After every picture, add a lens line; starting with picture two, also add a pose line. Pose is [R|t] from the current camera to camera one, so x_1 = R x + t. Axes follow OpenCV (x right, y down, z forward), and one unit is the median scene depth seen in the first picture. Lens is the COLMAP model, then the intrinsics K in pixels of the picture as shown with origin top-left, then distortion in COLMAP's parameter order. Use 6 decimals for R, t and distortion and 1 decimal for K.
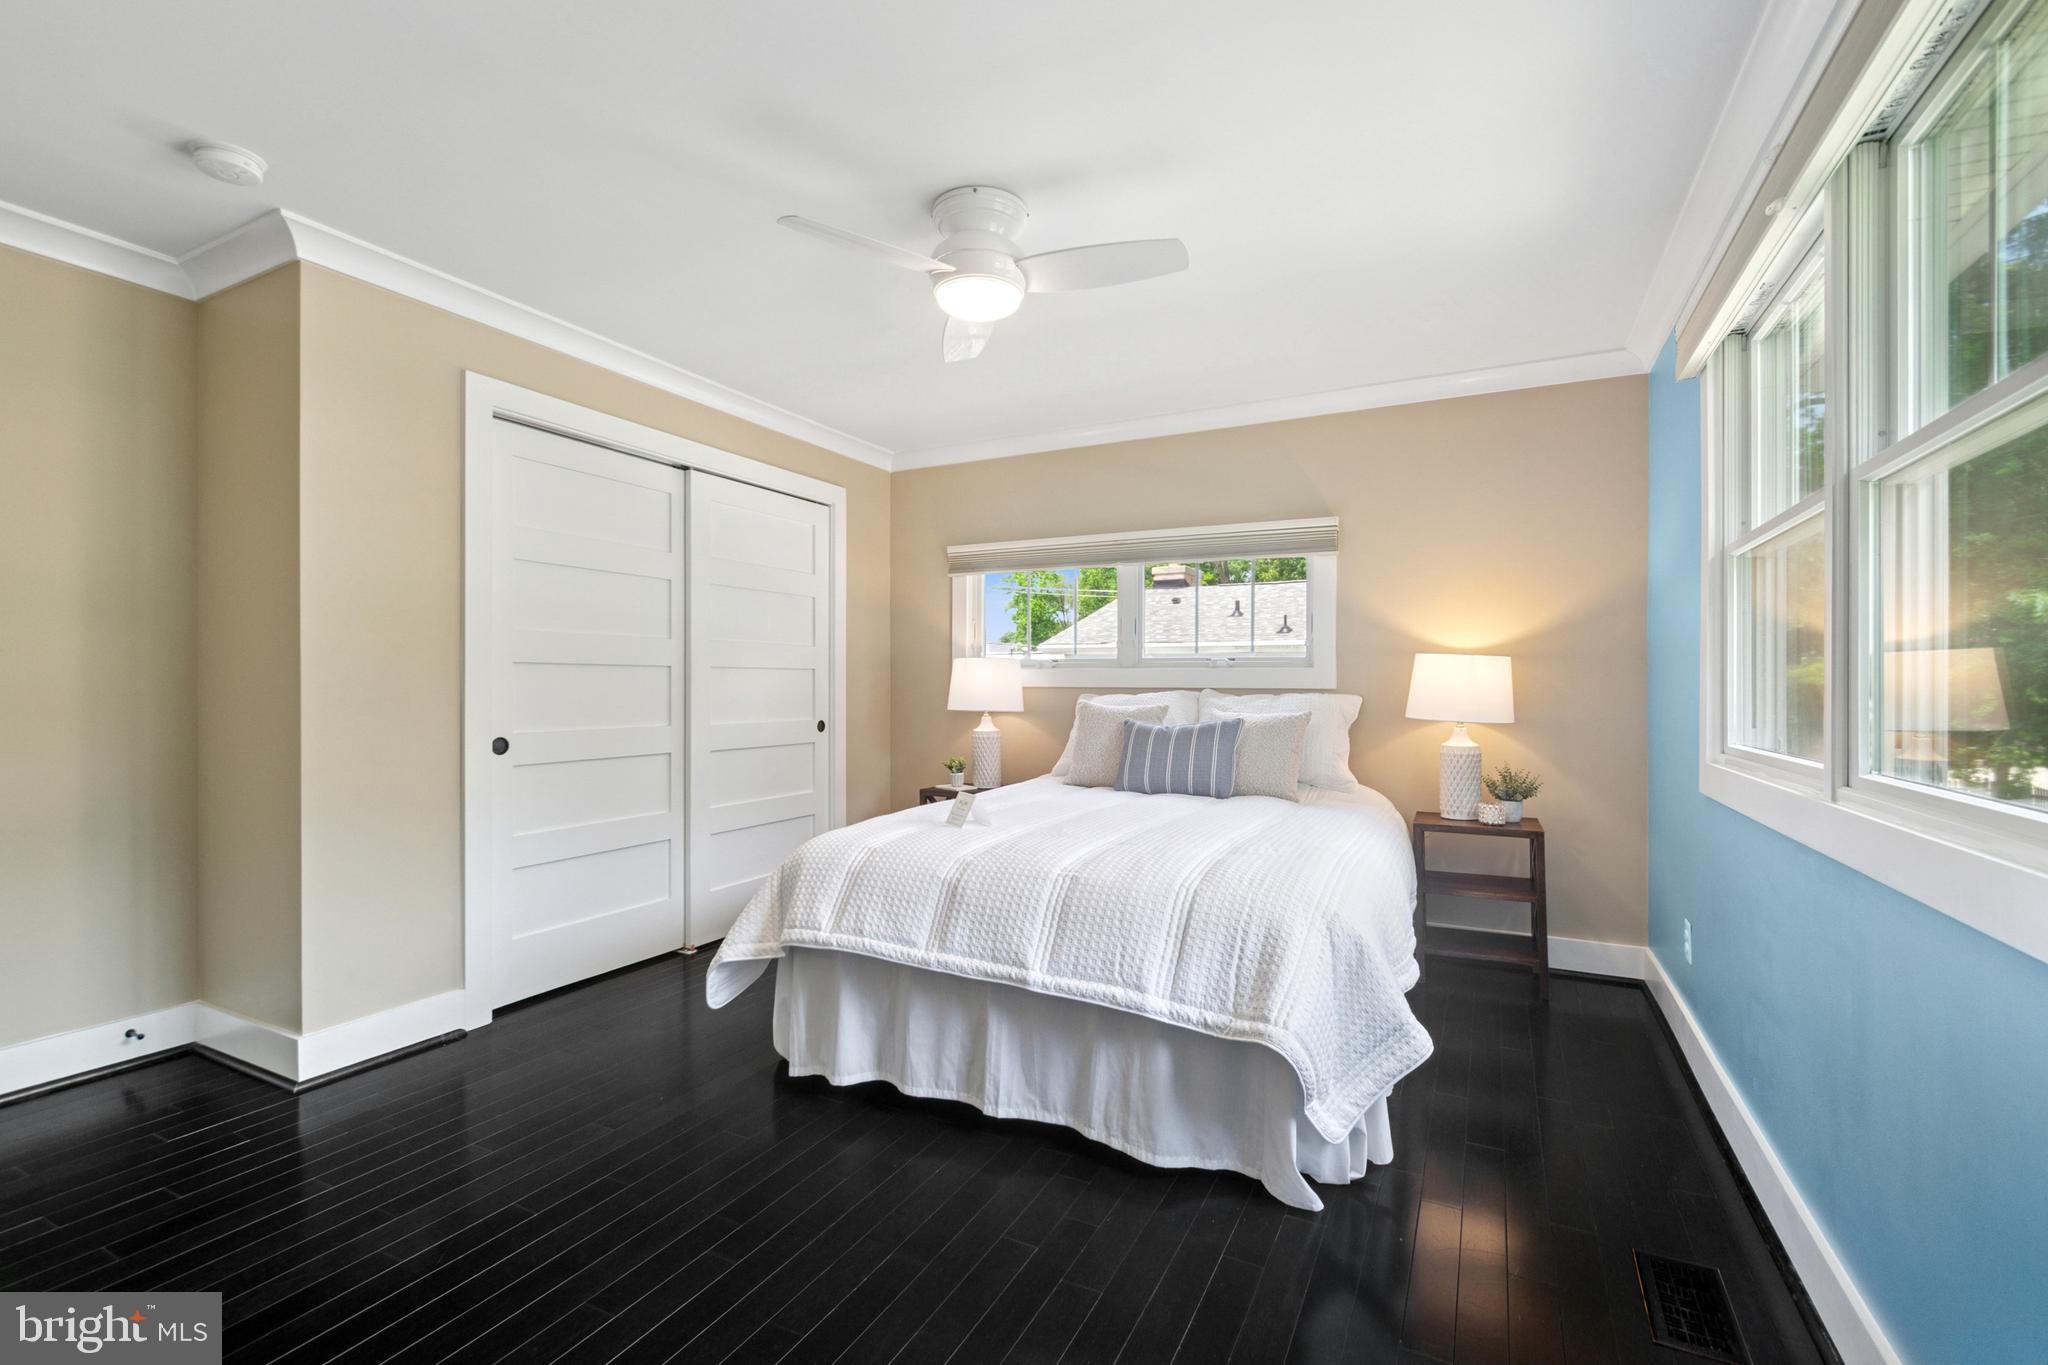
lens RADIAL K [[897.2, 0, 1013.8], [0, 897.2, 703.0], [0, 0, 1]] dist [0.001715, -0.002841]
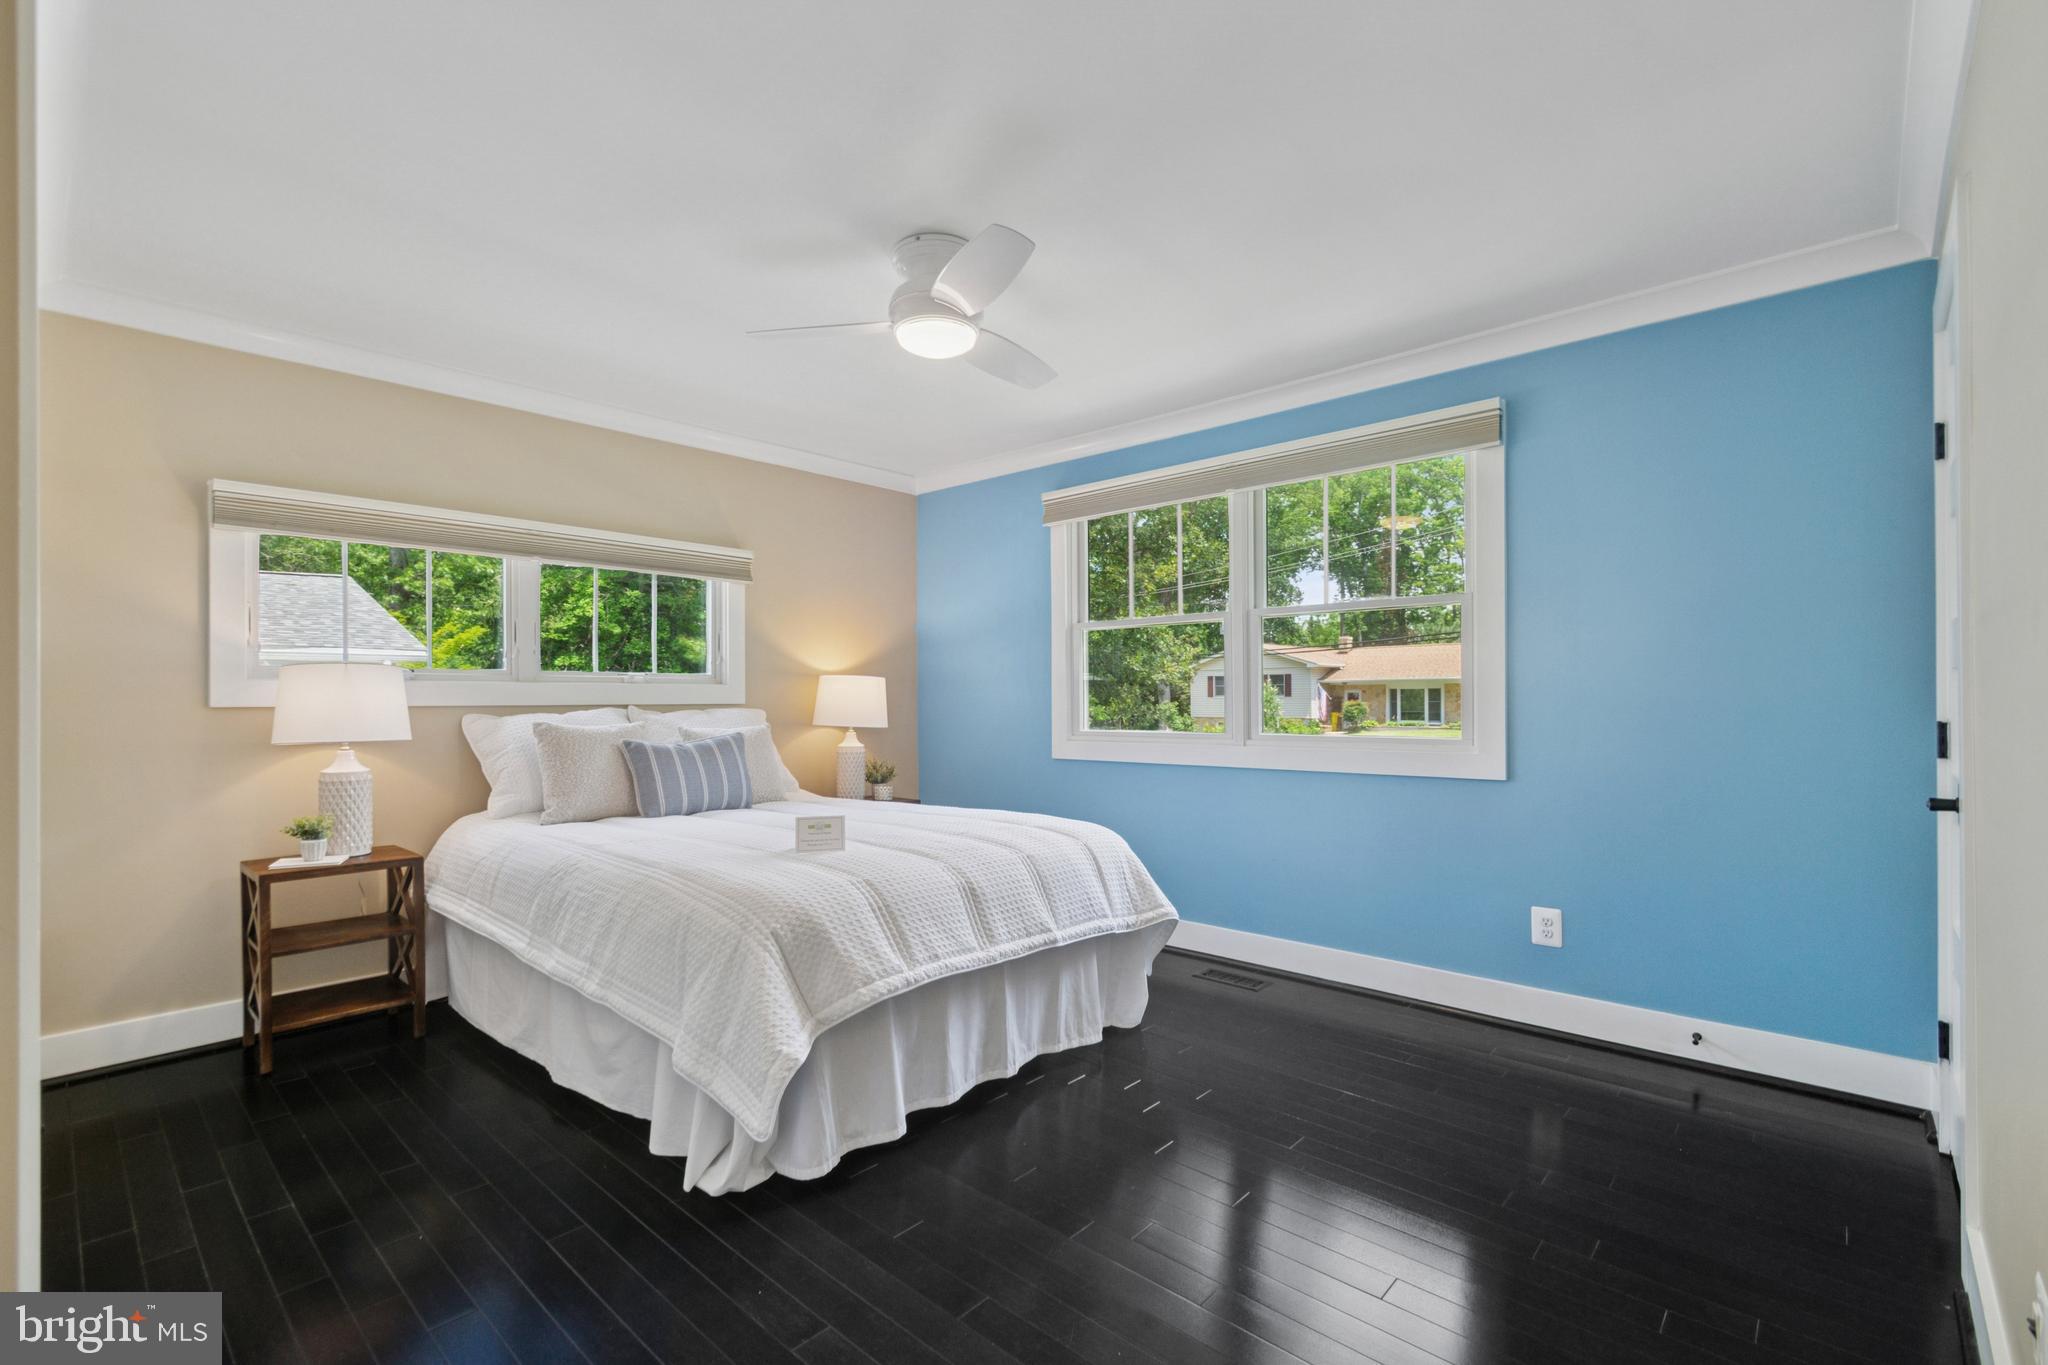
lens RADIAL K [[897.2, 0, 1013.8], [0, 897.2, 703.0], [0, 0, 1]] dist [0.001715, -0.002841]
pose [[0.263251, -0.005809, 0.964710, -0.813488], [0.026669, 0.999644, -0.001258, -0.009153], [-0.964359, 0.026059, 0.263312, 0.501478]]
